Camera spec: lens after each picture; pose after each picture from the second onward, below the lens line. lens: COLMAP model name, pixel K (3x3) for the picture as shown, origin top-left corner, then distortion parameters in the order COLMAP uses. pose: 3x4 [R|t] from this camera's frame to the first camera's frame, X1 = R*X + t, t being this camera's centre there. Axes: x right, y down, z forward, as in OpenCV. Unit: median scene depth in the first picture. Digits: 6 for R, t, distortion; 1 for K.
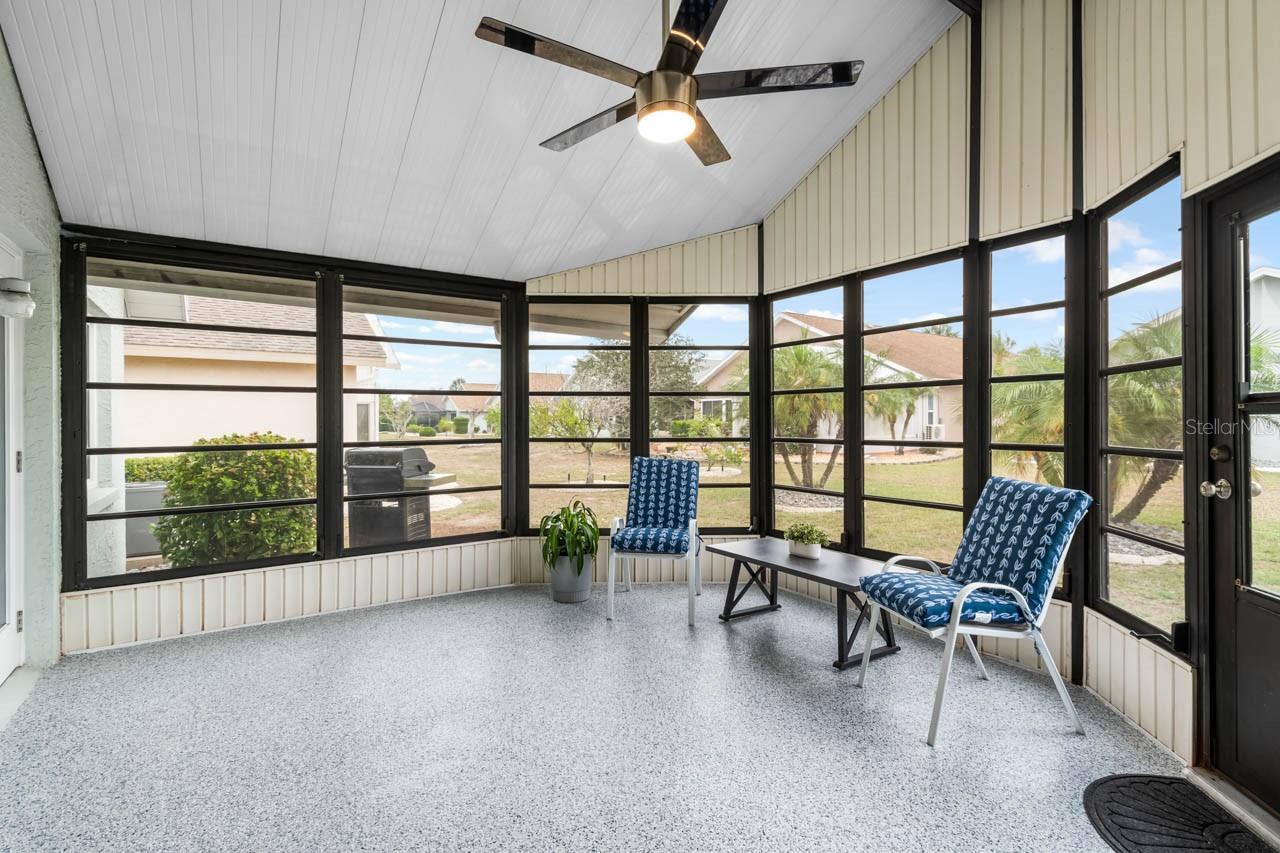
lens RADIAL K [[579.3, 0, 610.7], [0, 579.3, 426.2], [0, 0, 1]] dist [0.001284, 0.000011]
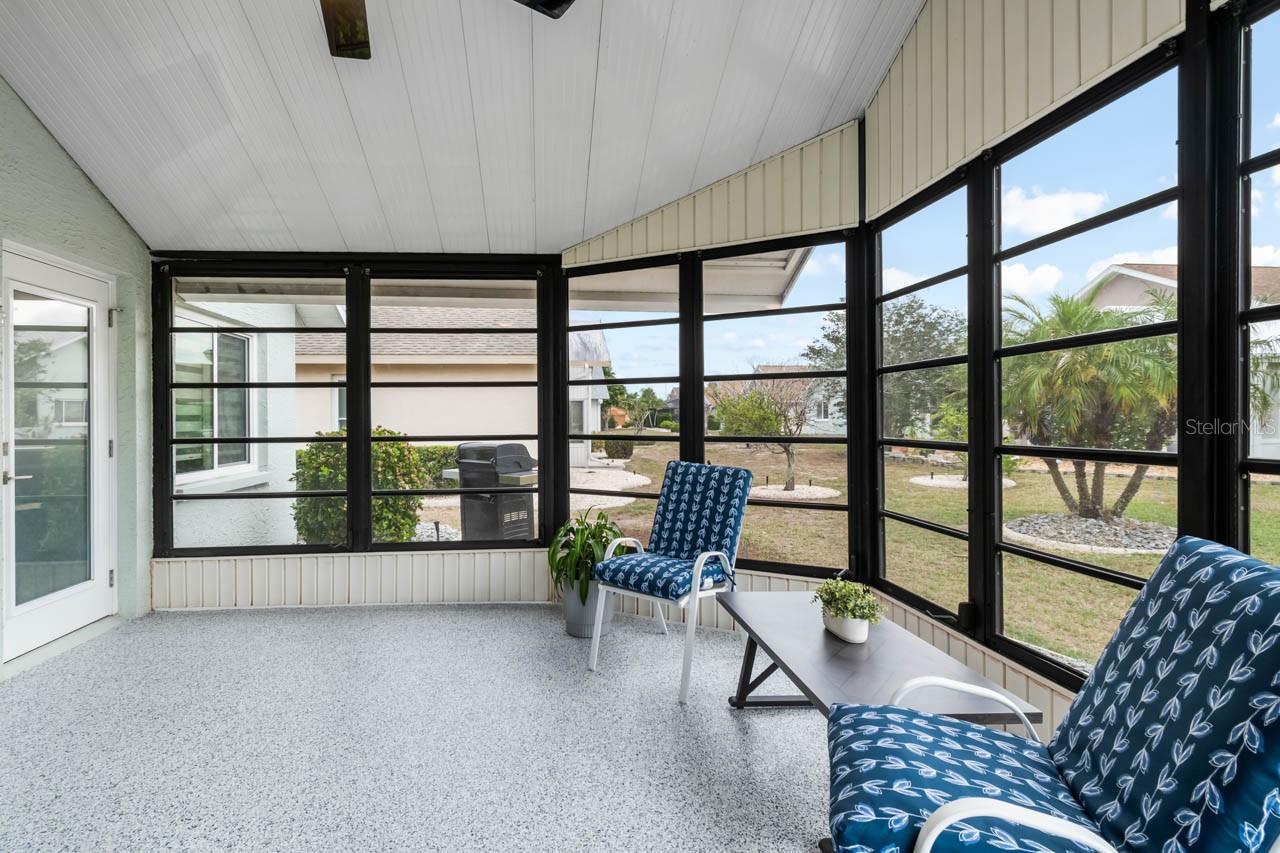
lens RADIAL K [[579.6, 0, 584.4], [0, 579.6, 422.3], [0, 0, 1]] dist [0.000946, -0.000985]
pose [[0.880240, 0.001916, -0.474524, 0.343297], [-0.002058, 0.999998, 0.000220, 0.002499], [0.474524, 0.000783, 0.880242, 0.302117]]
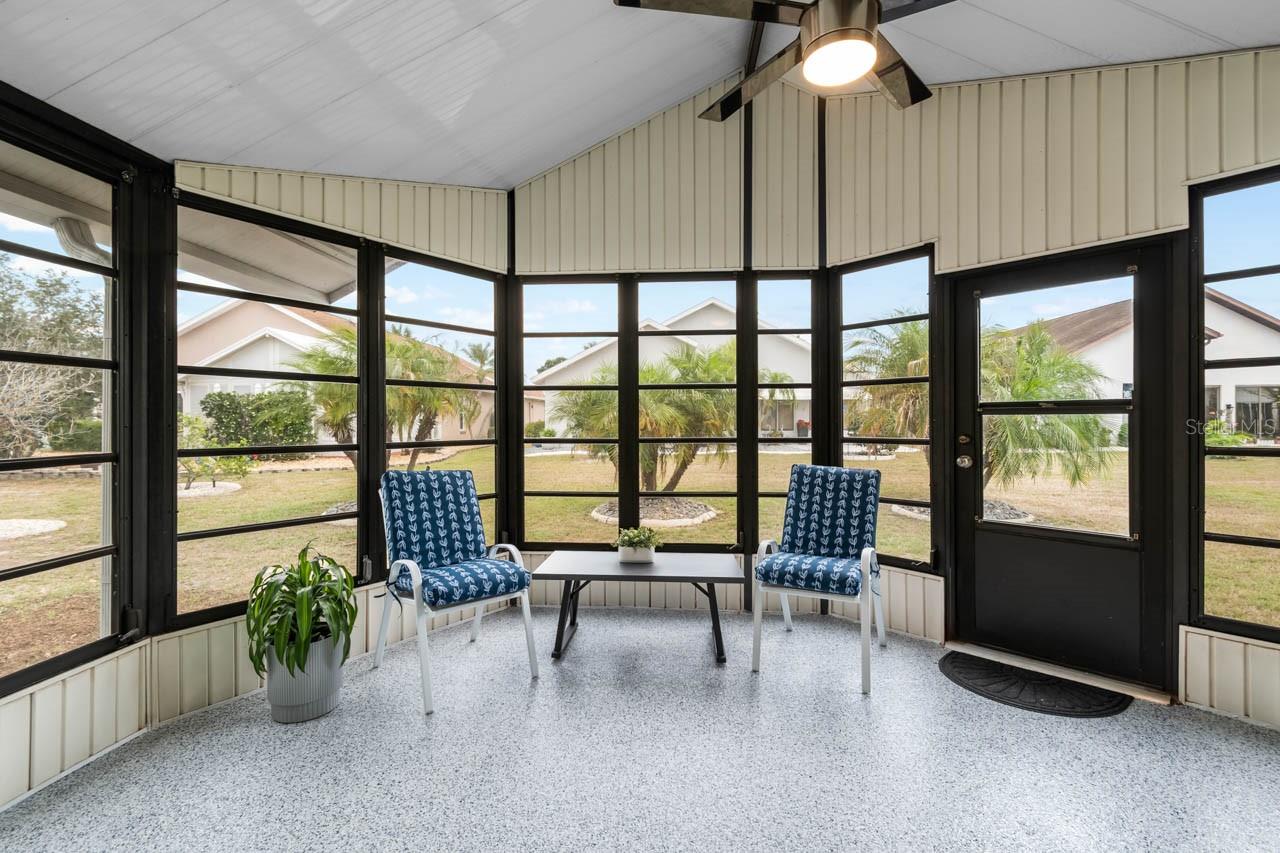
lens RADIAL K [[560.9, 0, 628.7], [0, 560.9, 423.3], [0, 0, 1]] dist [-0.000488, -0.000464]
pose [[0.609852, -0.006236, 0.792490, -0.356010], [0.004276, 0.999980, 0.004579, -0.006634], [-0.792503, 0.000596, 0.609867, 0.403724]]
